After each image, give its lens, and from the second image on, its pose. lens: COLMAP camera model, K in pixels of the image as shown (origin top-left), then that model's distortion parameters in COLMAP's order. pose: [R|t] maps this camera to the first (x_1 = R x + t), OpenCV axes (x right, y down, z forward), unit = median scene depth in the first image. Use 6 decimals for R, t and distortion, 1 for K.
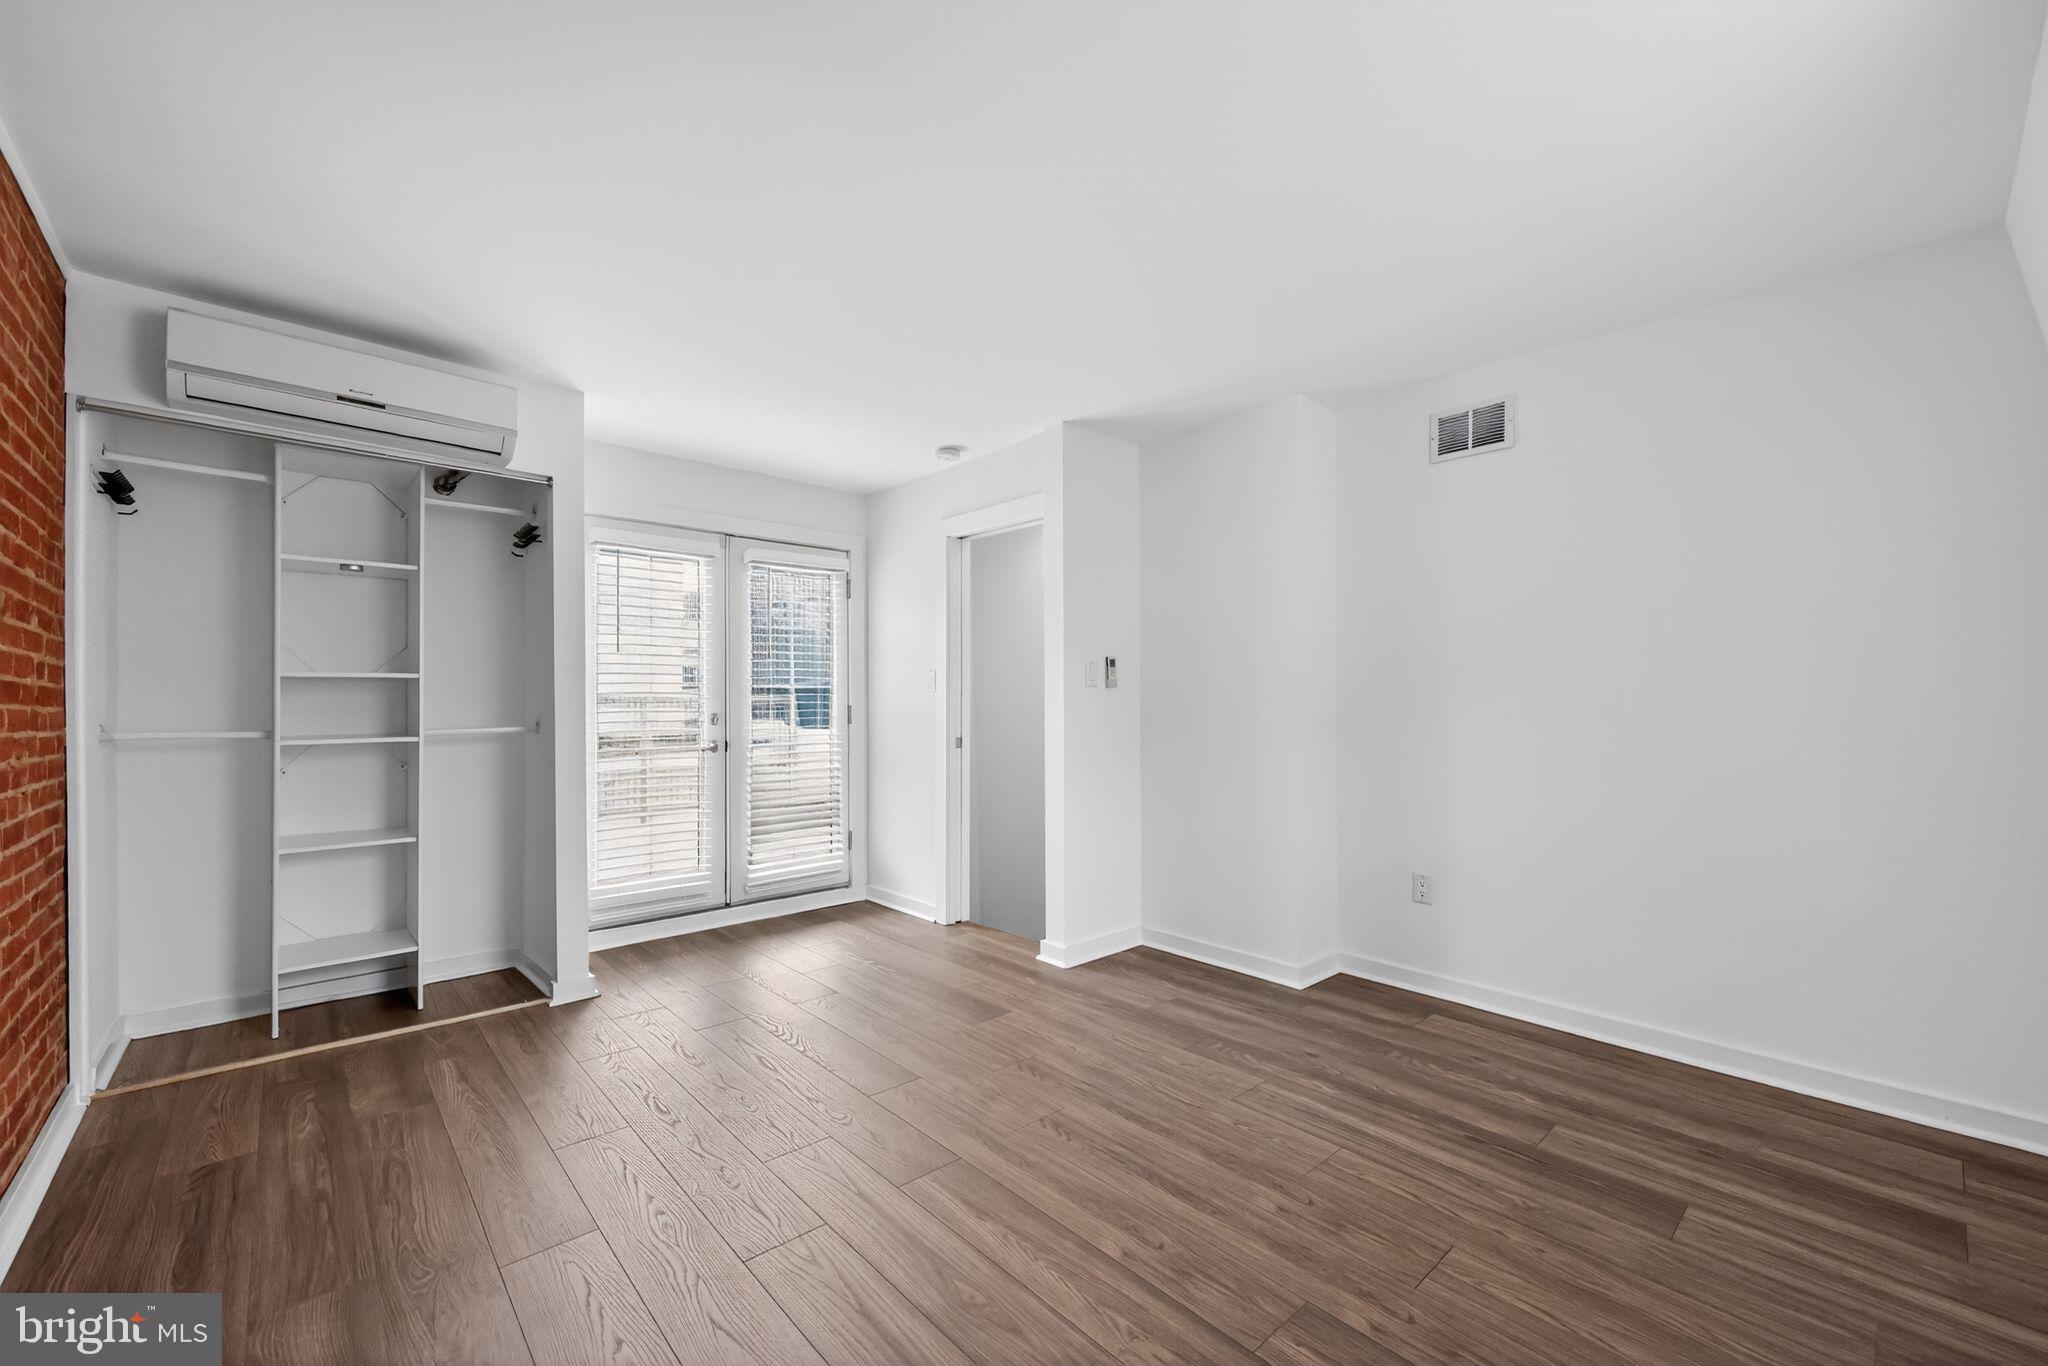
lens RADIAL K [[827.0, 0, 1012.1], [0, 827.0, 698.6], [0, 0, 1]] dist [0.006098, -0.001378]
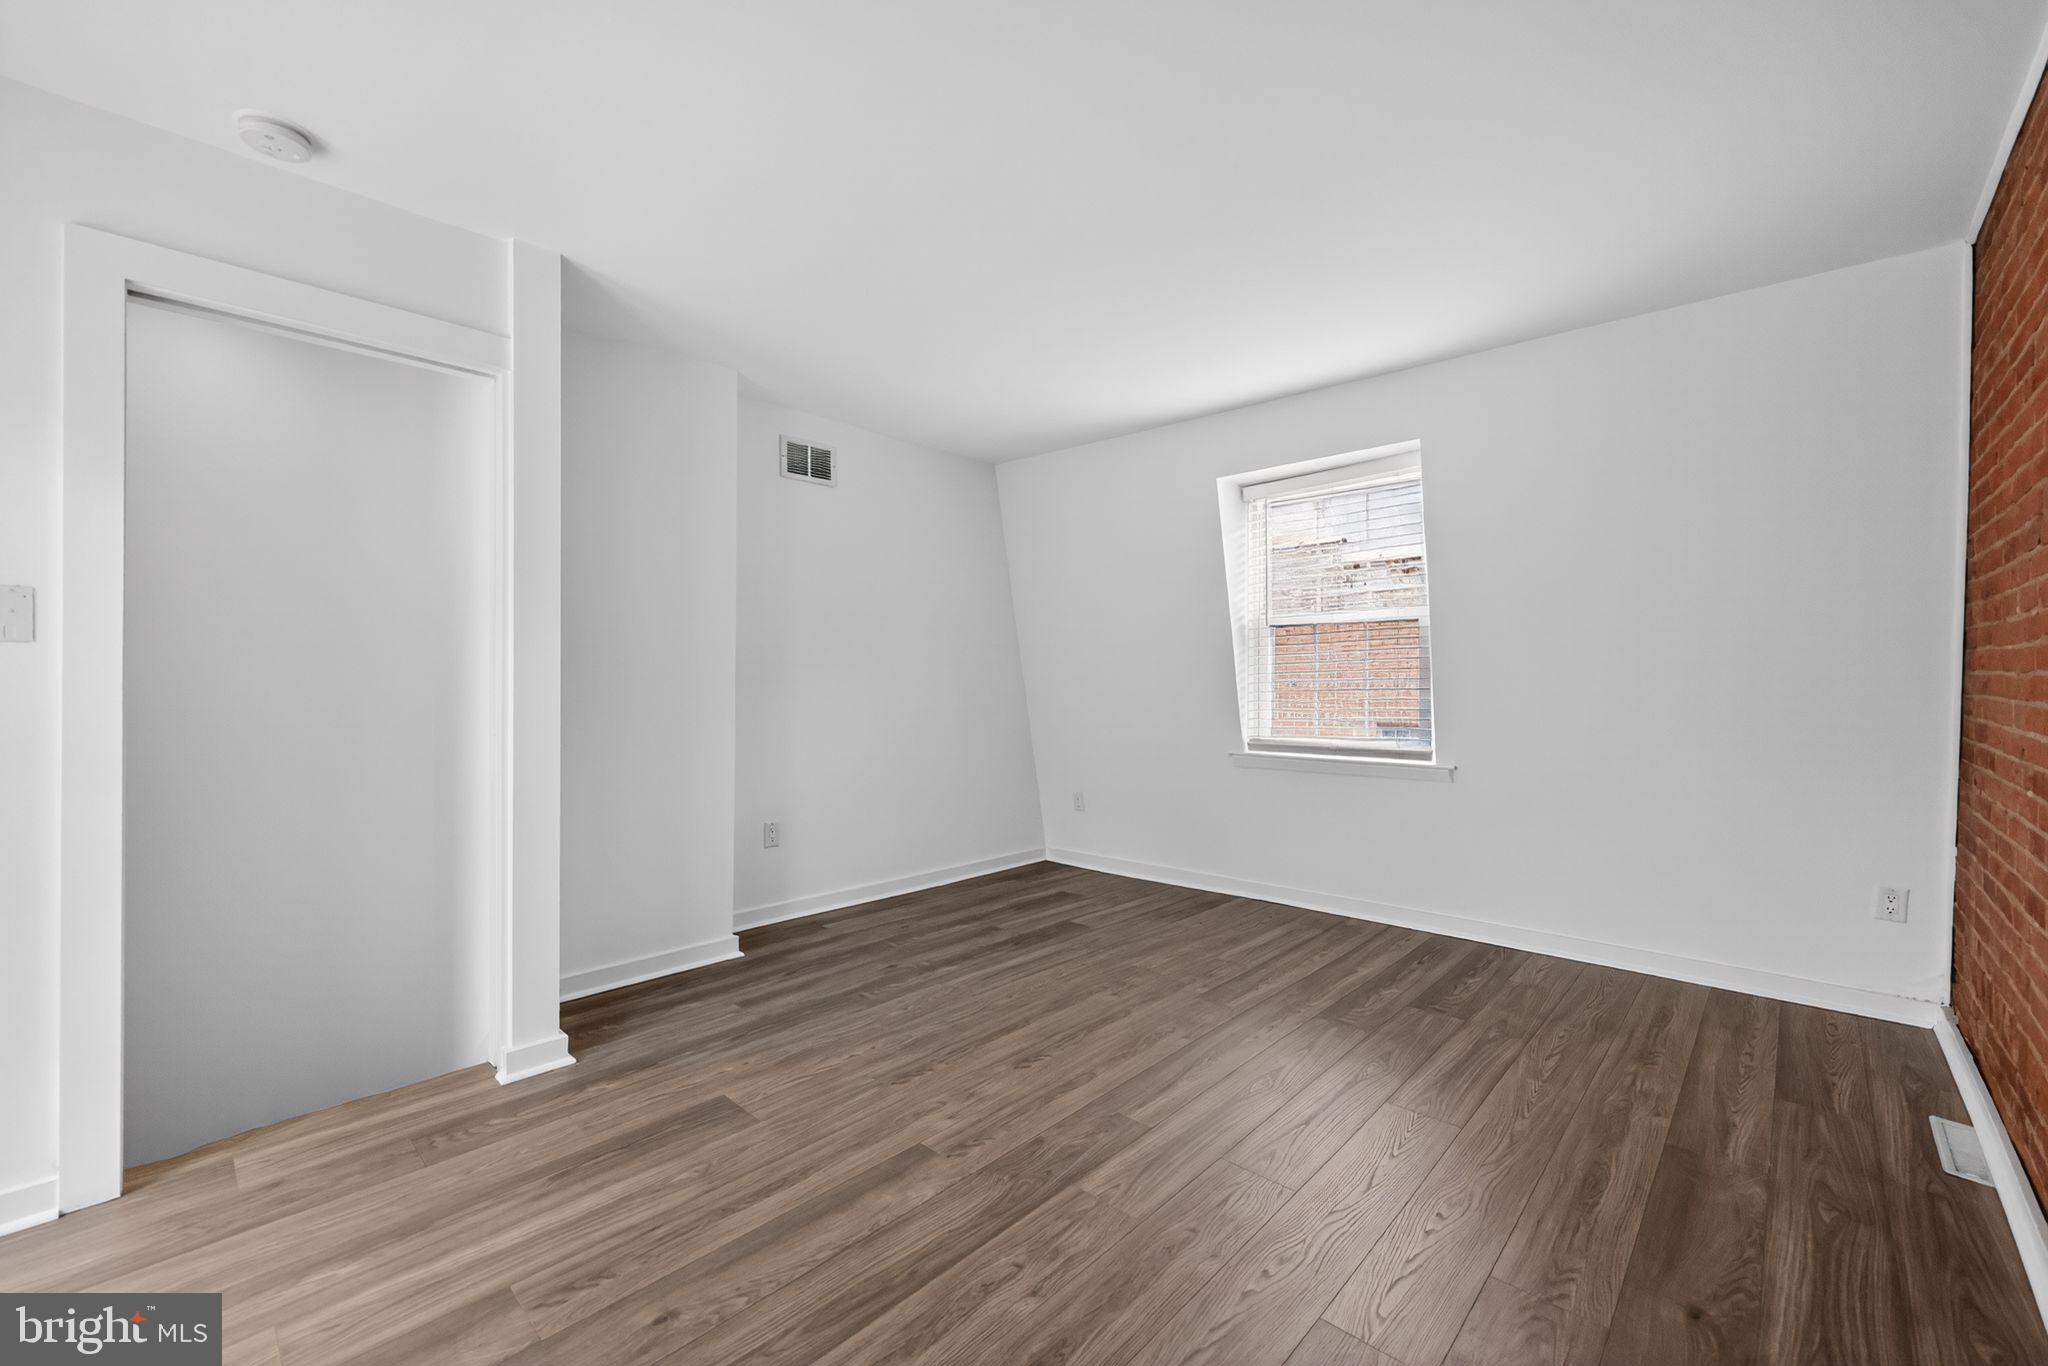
lens RADIAL K [[827.0, 0, 1023.9], [0, 827.0, 678.0], [0, 0, 1]] dist [0.006098, -0.001378]
pose [[-0.093170, 0.002758, 0.995646, -0.836440], [-0.009433, 0.999949, -0.003653, 0.009713], [-0.995606, -0.009732, -0.093139, 0.892403]]
